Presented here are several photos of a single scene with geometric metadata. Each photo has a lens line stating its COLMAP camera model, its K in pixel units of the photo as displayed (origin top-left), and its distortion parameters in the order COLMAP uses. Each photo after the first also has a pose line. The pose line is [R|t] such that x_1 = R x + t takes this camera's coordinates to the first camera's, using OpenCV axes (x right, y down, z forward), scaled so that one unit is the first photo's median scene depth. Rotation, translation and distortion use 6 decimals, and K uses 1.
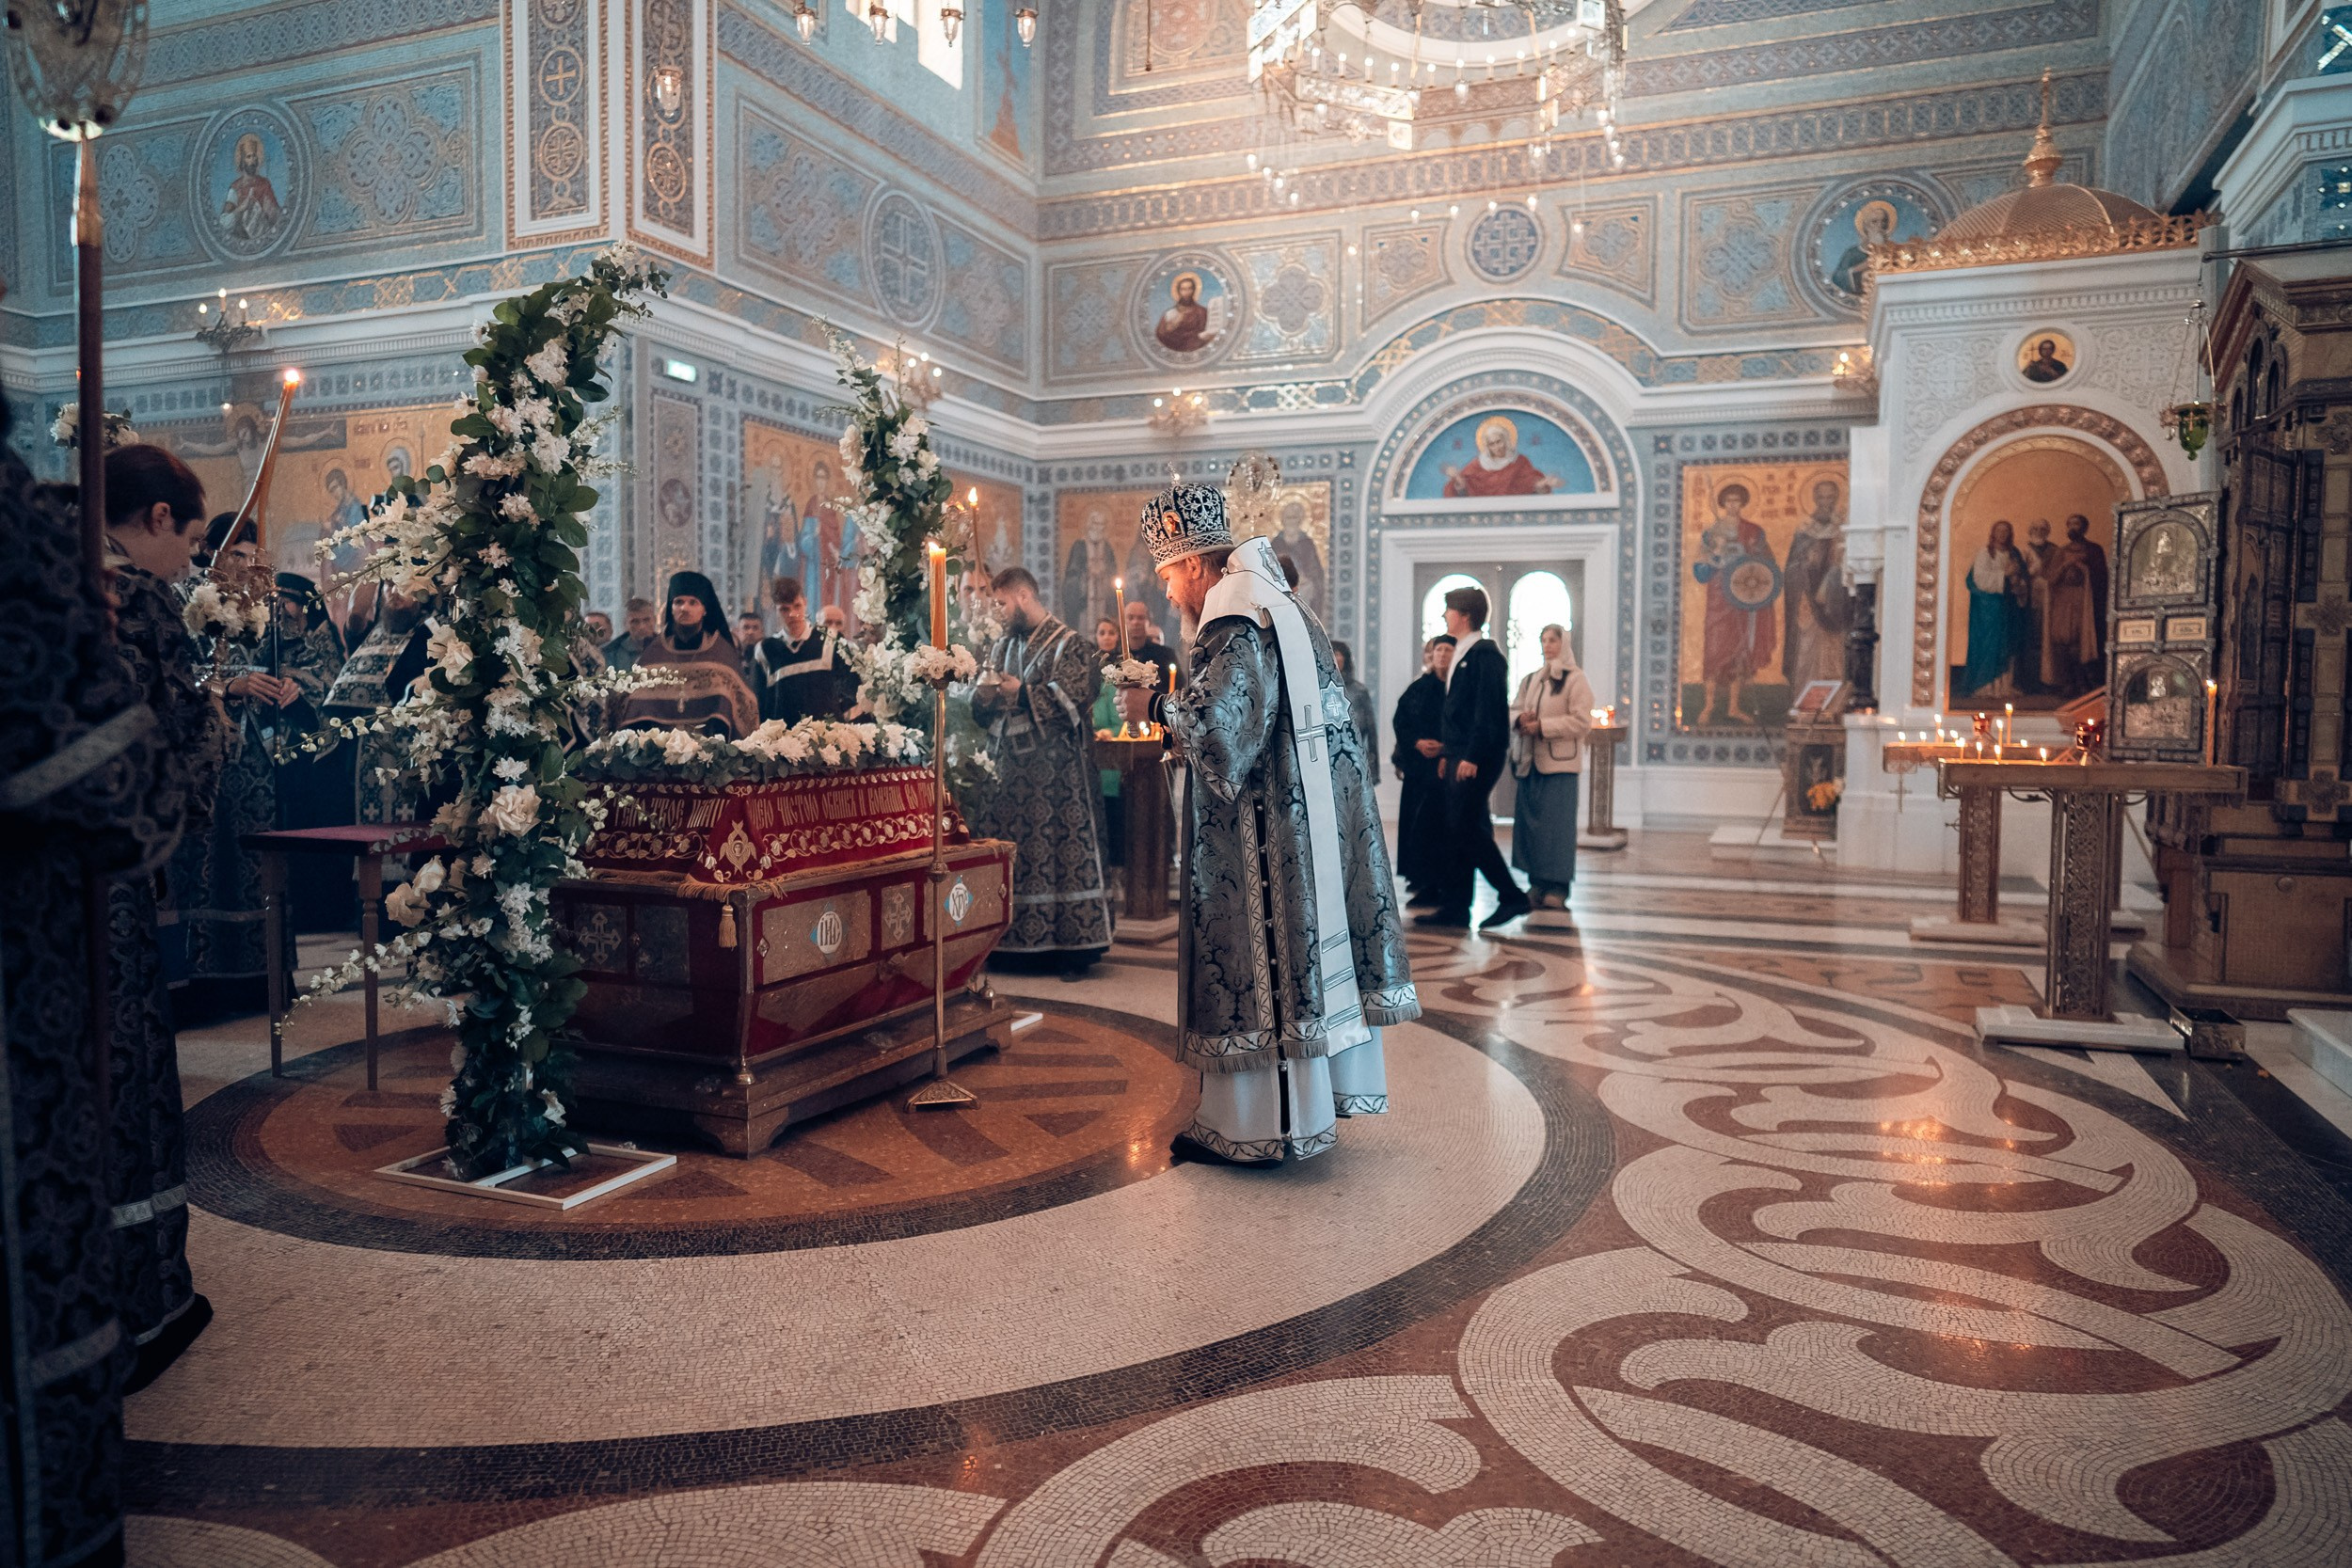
lens RADIAL K [[1569.2, 0, 1191.1], [0, 1569.2, 798.0], [0, 0, 1]] dist [-0.047406, 0.049704]
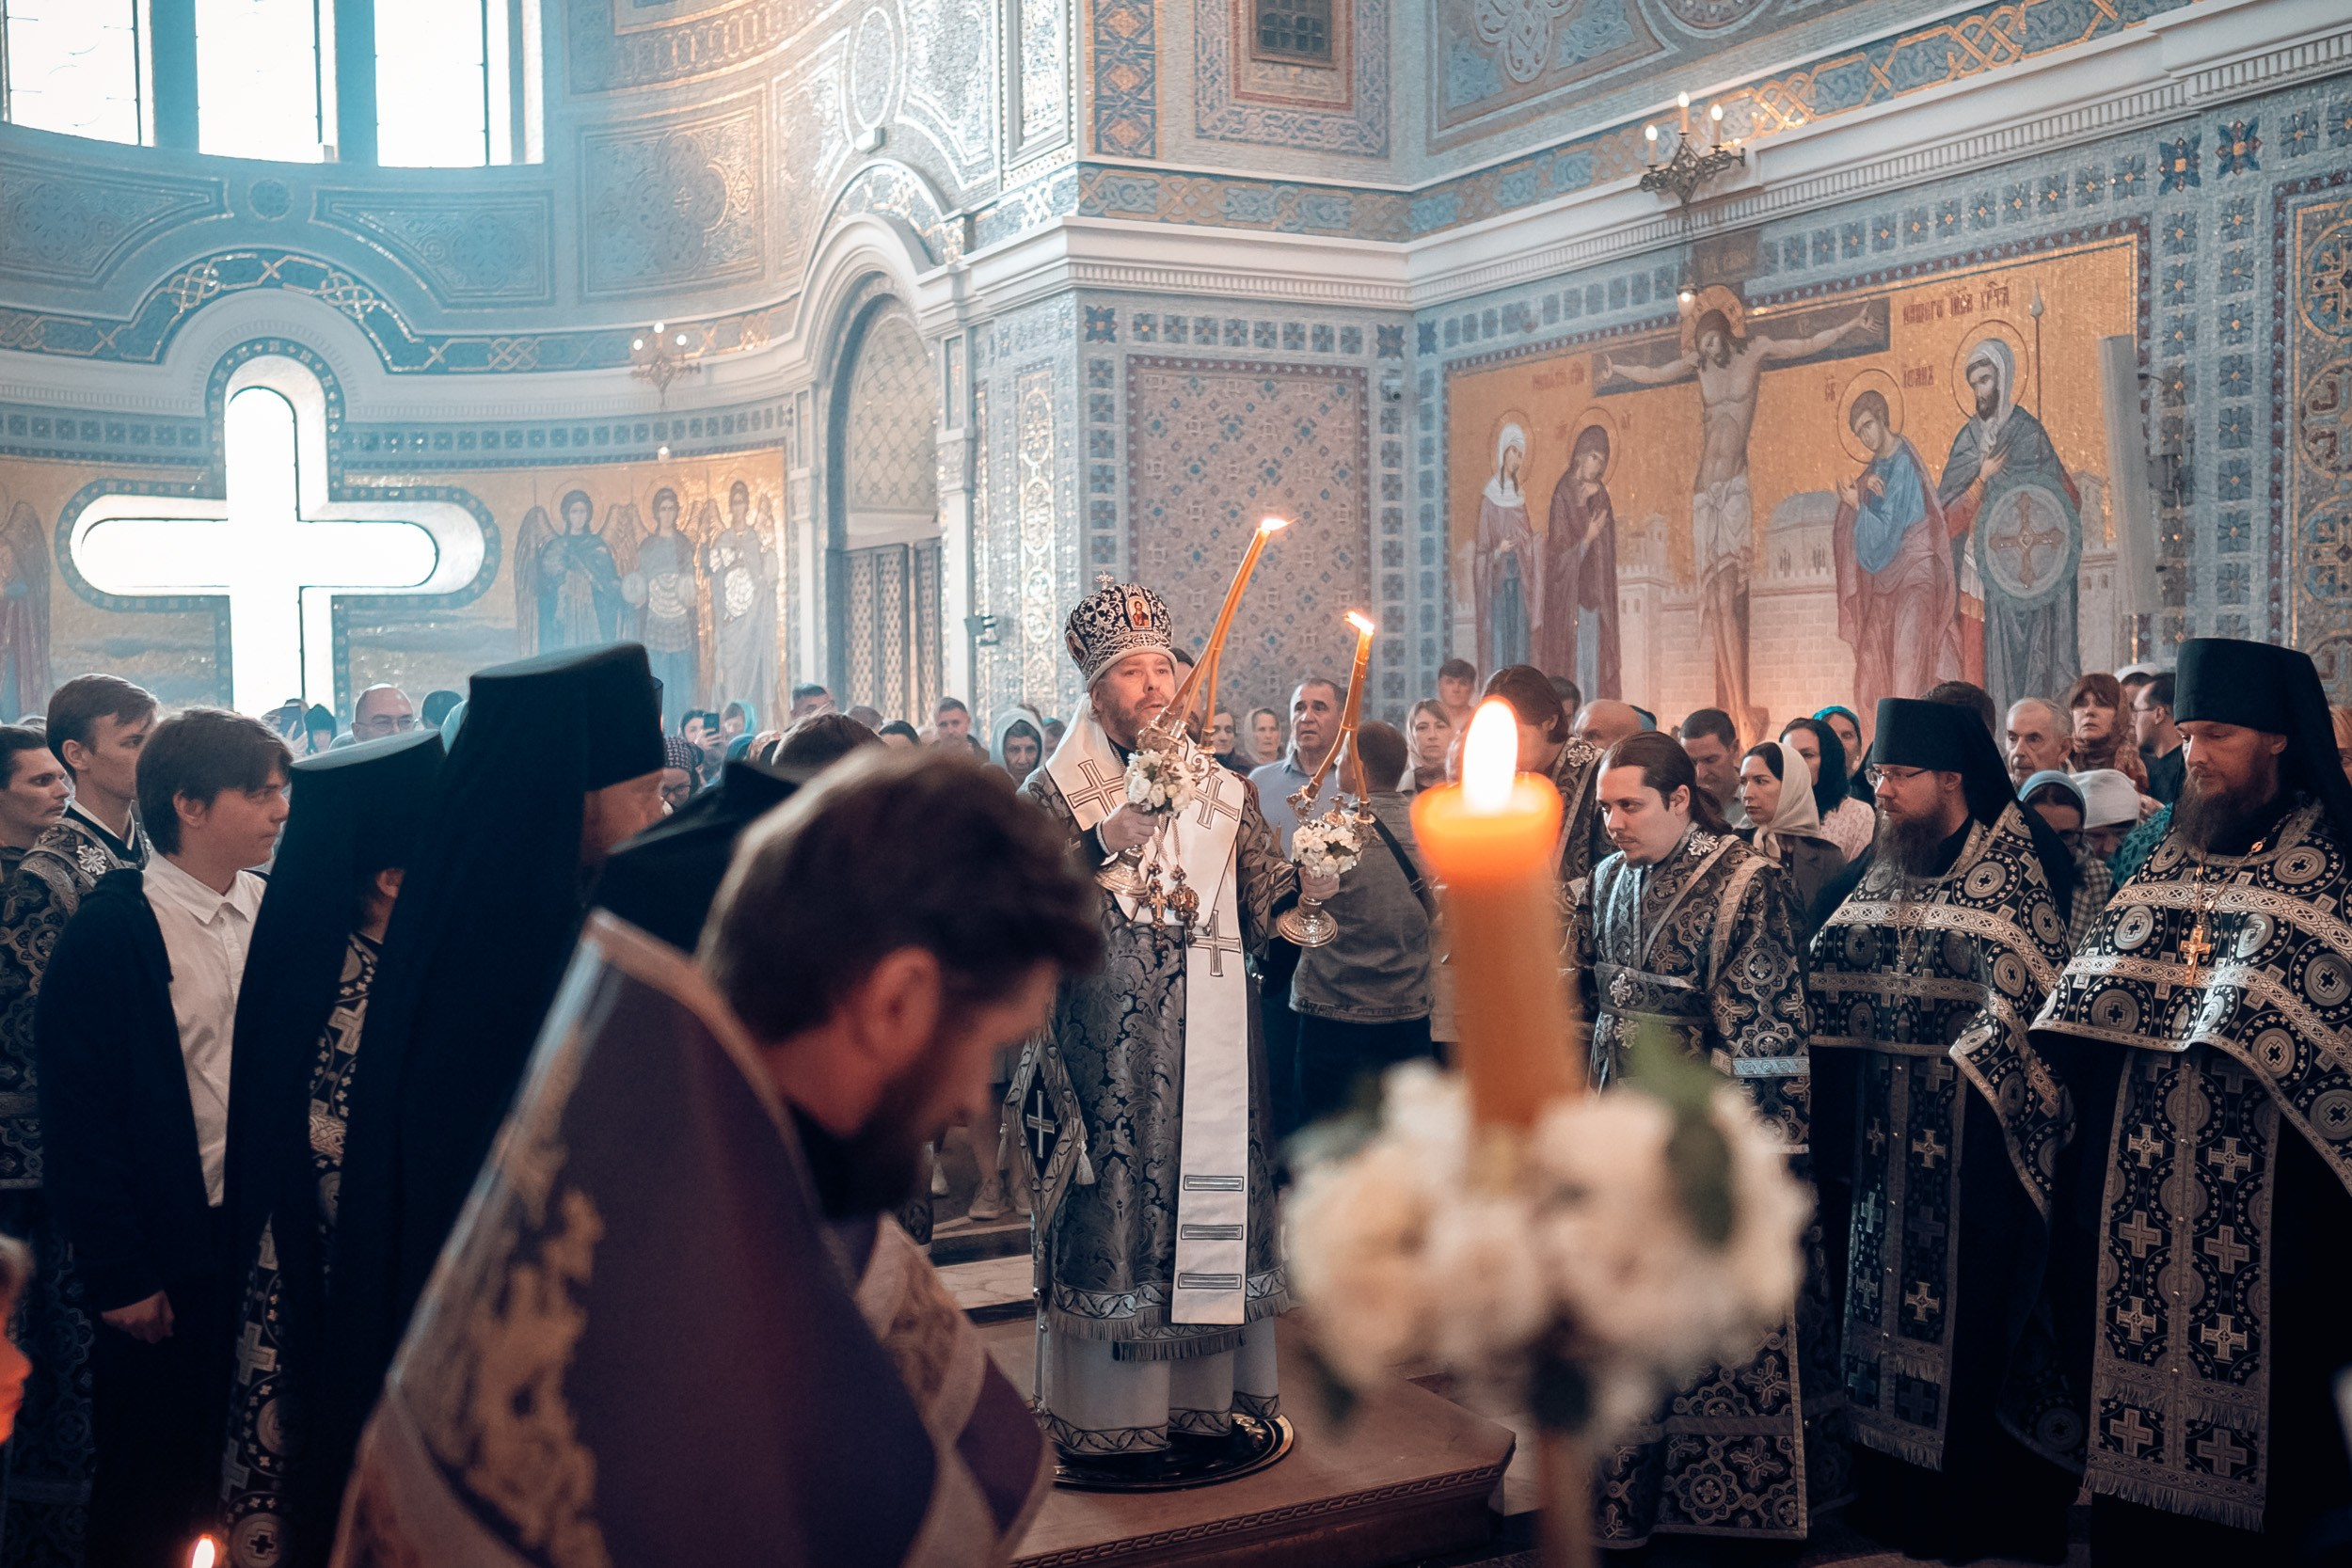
lens RADIAL K [[2292.9, 0, 1319.7], [0, 2292.9, 723.5], [0, 0, 1]] dist [-0.010349, -0.008567]
pose [[0.799335, 0.002647, -0.600880, -0.237470], [-0.026134, 0.999197, -0.030364, -0.071267], [0.600317, 0.039974, 0.798763, 0.270814]]
